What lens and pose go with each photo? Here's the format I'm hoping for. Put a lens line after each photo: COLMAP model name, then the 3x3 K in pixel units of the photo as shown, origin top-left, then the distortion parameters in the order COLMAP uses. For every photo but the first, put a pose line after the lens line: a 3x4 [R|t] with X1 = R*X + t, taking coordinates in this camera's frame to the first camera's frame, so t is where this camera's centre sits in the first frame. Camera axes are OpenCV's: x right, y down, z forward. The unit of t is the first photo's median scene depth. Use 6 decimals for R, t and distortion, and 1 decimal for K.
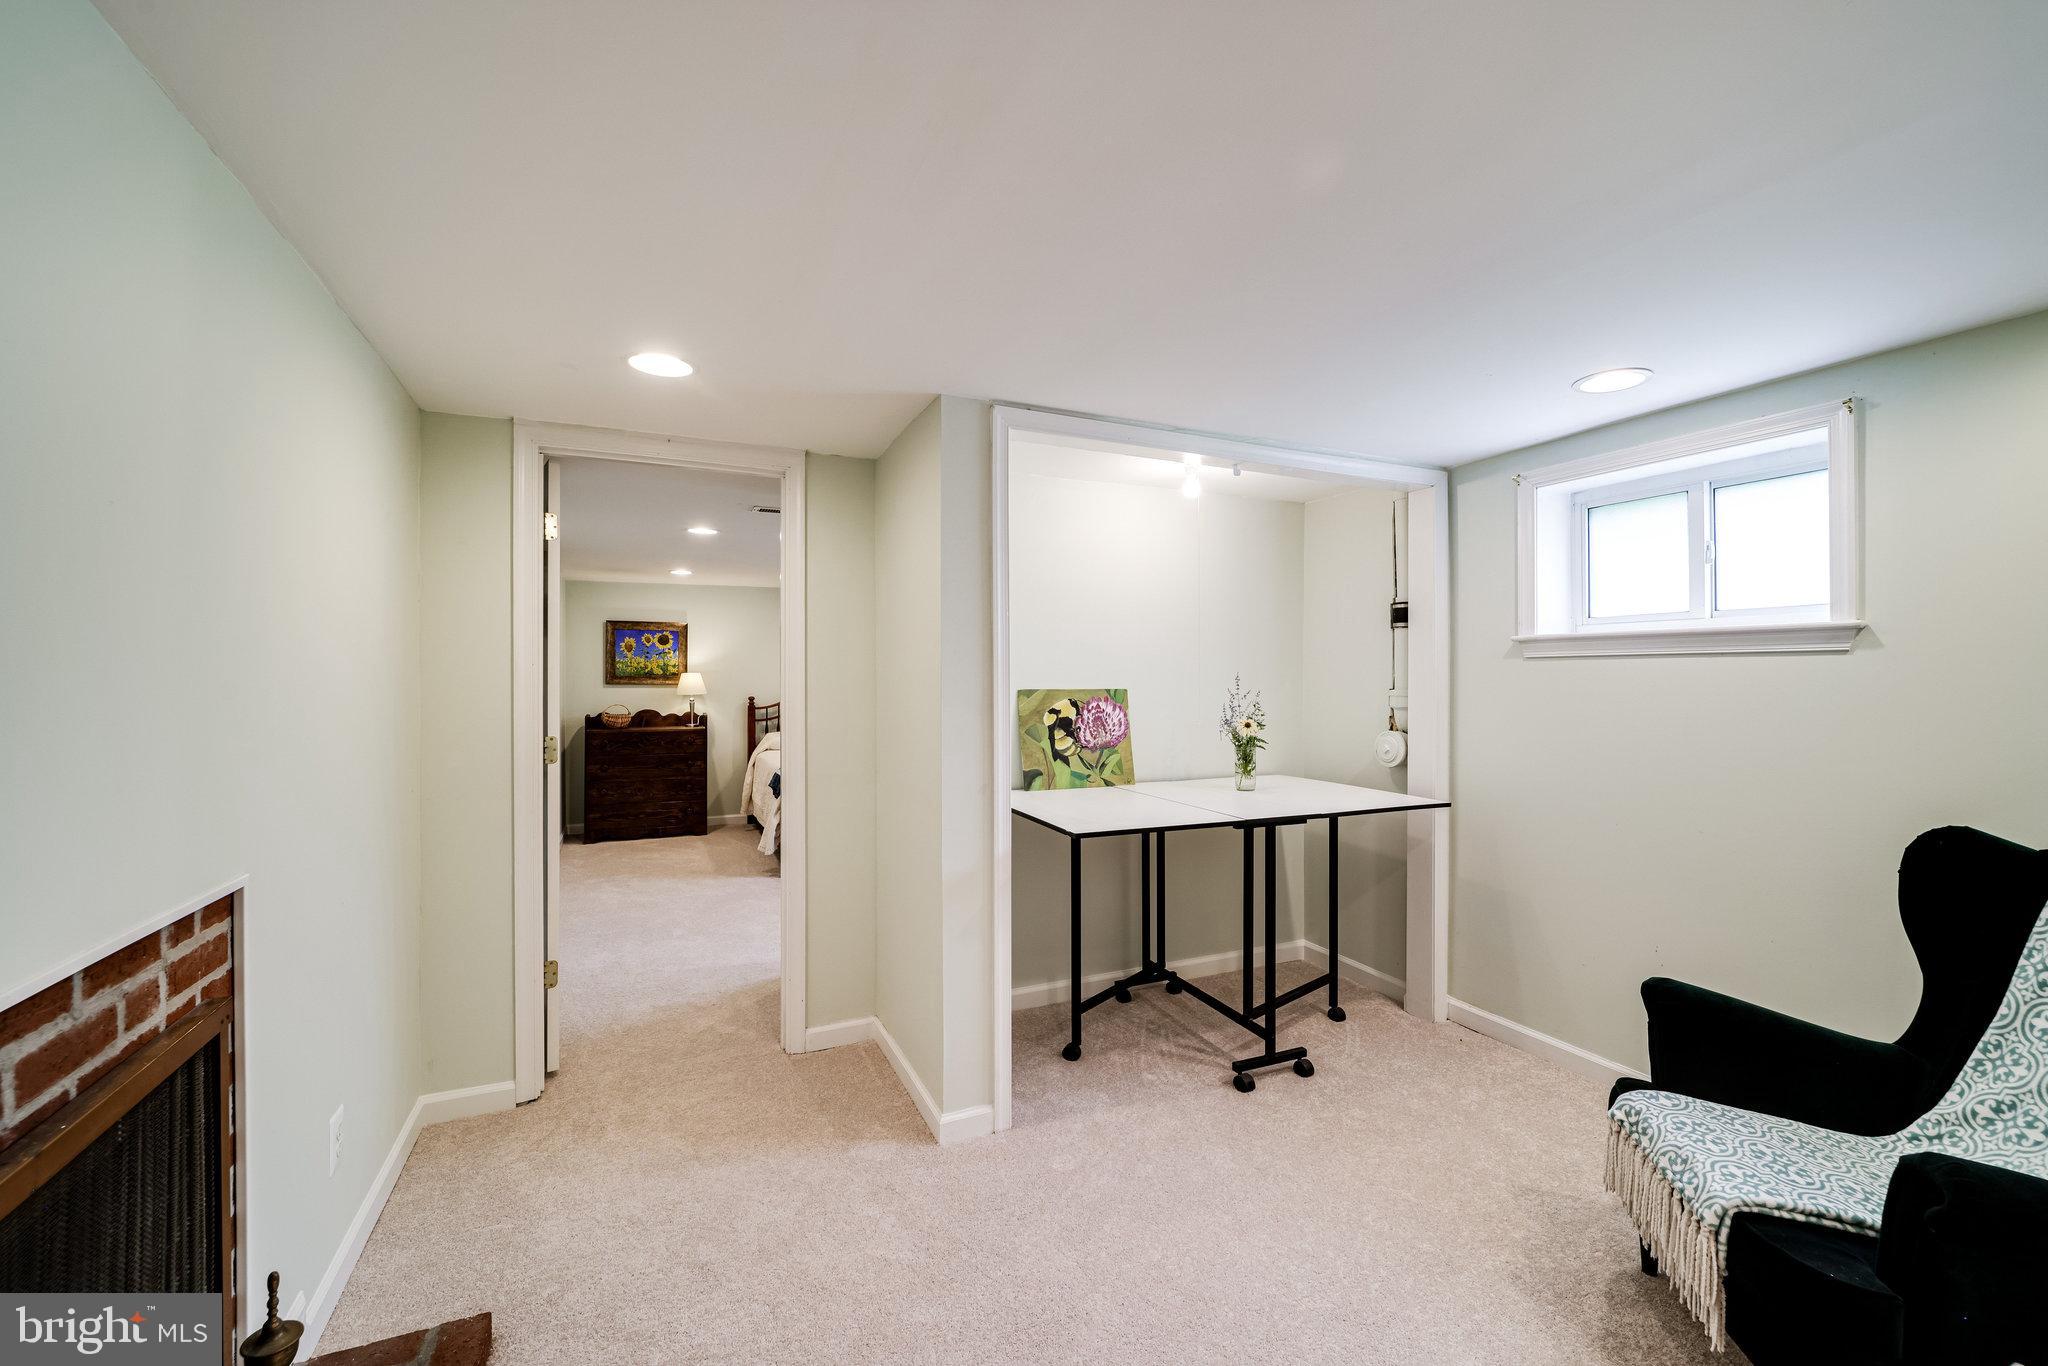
lens RADIAL K [[828.4, 0, 1019.1], [0, 828.4, 685.6], [0, 0, 1]] dist [-0.001899, -0.010576]
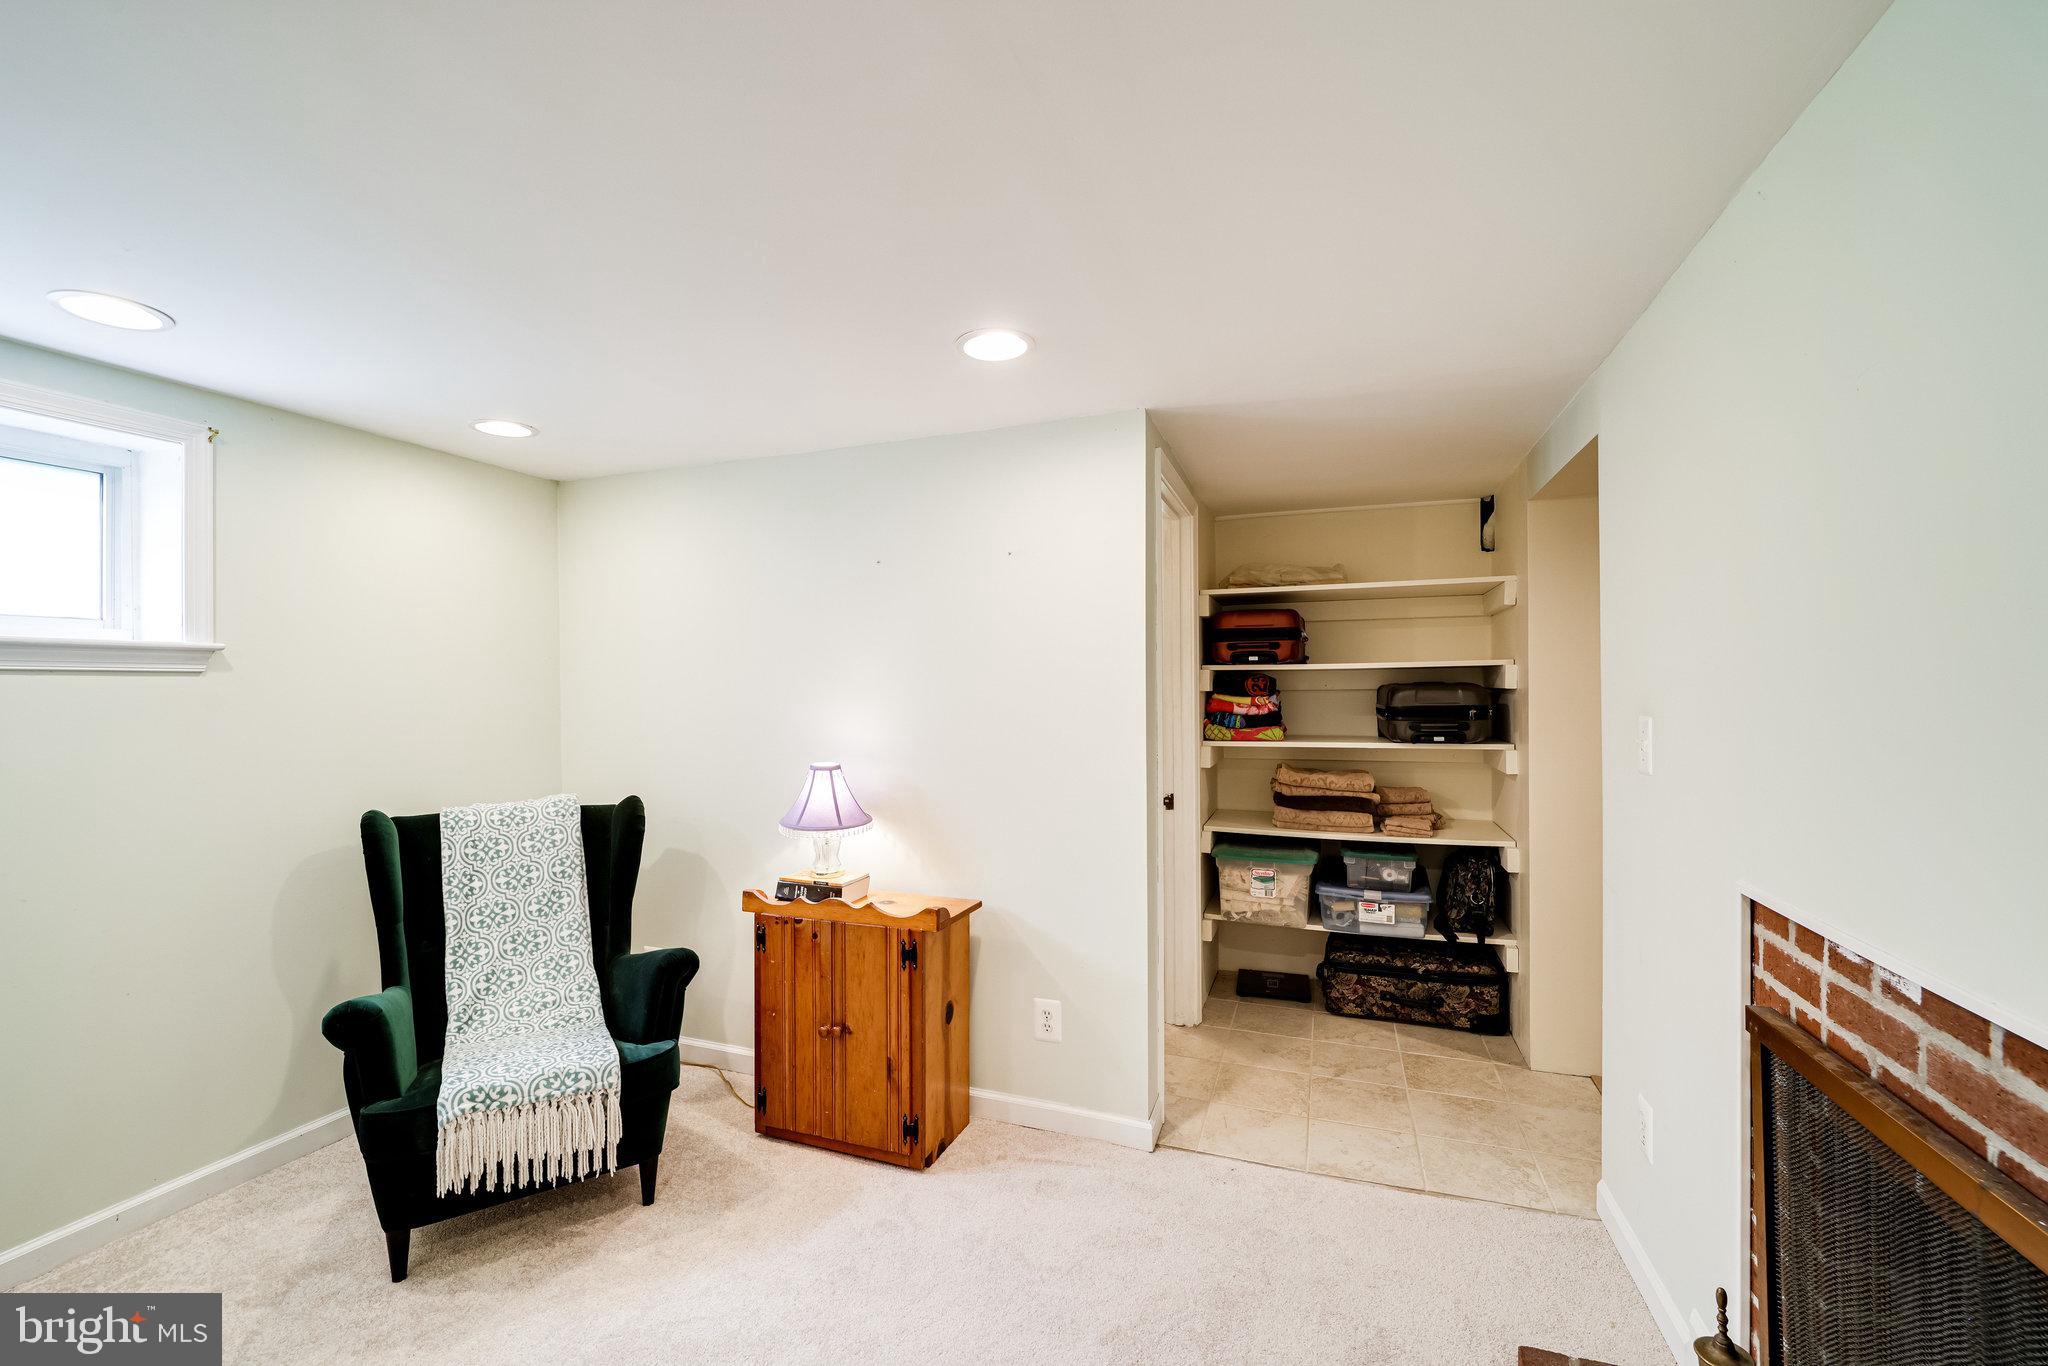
lens RADIAL K [[828.4, 0, 1019.1], [0, 828.4, 685.6], [0, 0, 1]] dist [-0.001899, -0.010576]
pose [[-0.710859, 0.006631, 0.703303, -0.440089], [0.013425, 0.999901, 0.004141, -0.016442], [-0.703206, 0.012385, -0.710878, 1.017465]]
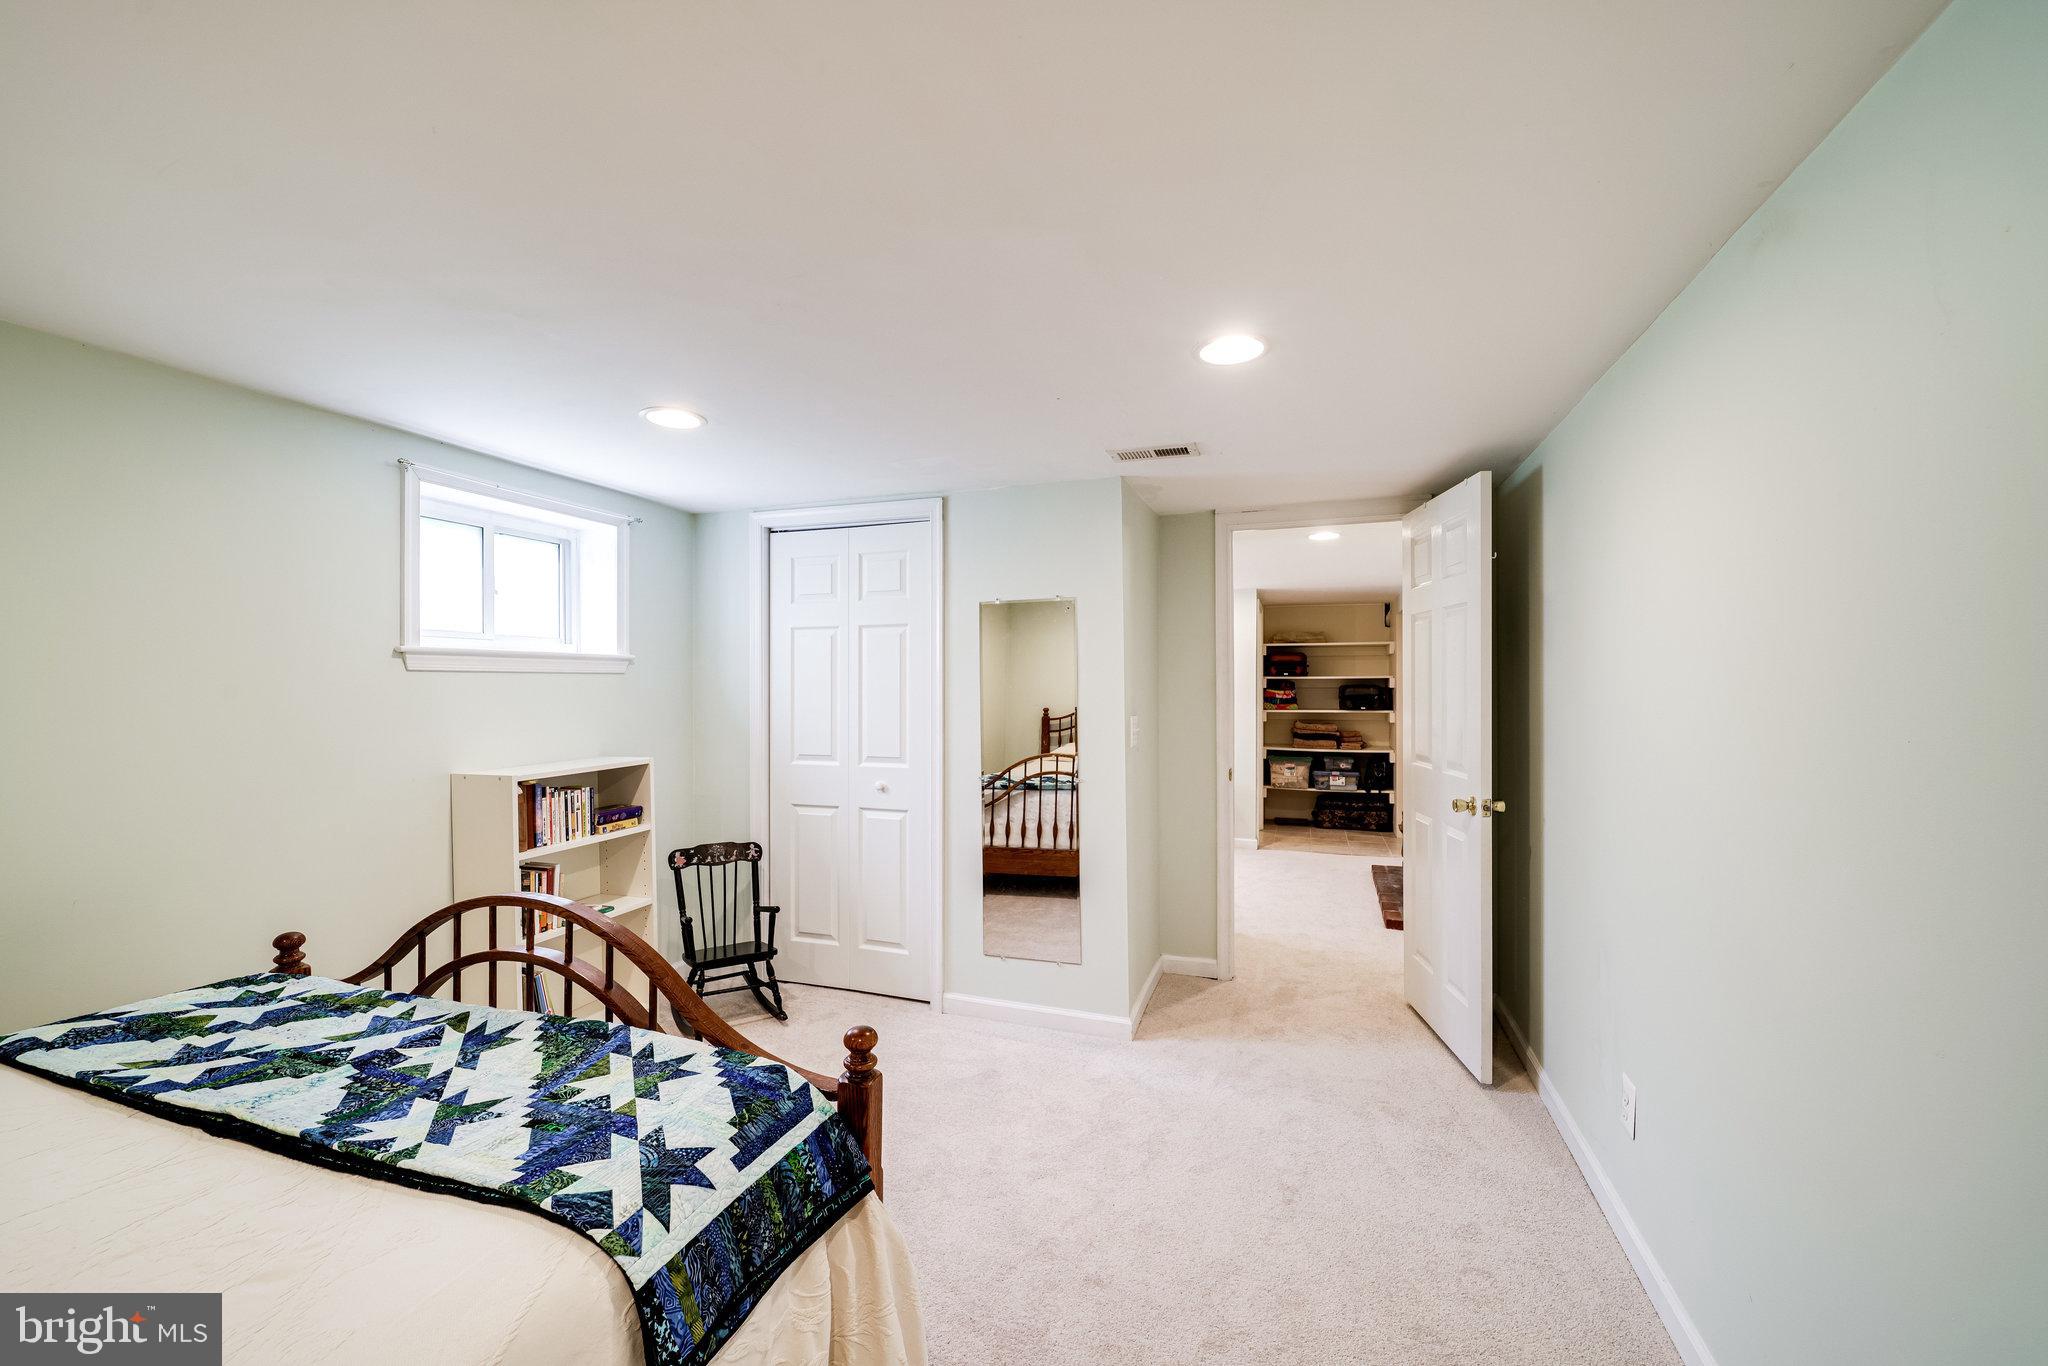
lens RADIAL K [[828.4, 0, 1019.1], [0, 828.4, 685.6], [0, 0, 1]] dist [-0.001899, -0.010576]
pose [[-0.726362, 0.000304, 0.687313, -0.724475], [0.006241, 0.999962, 0.006153, -0.022213], [-0.687284, 0.008759, -0.726336, 1.684394]]
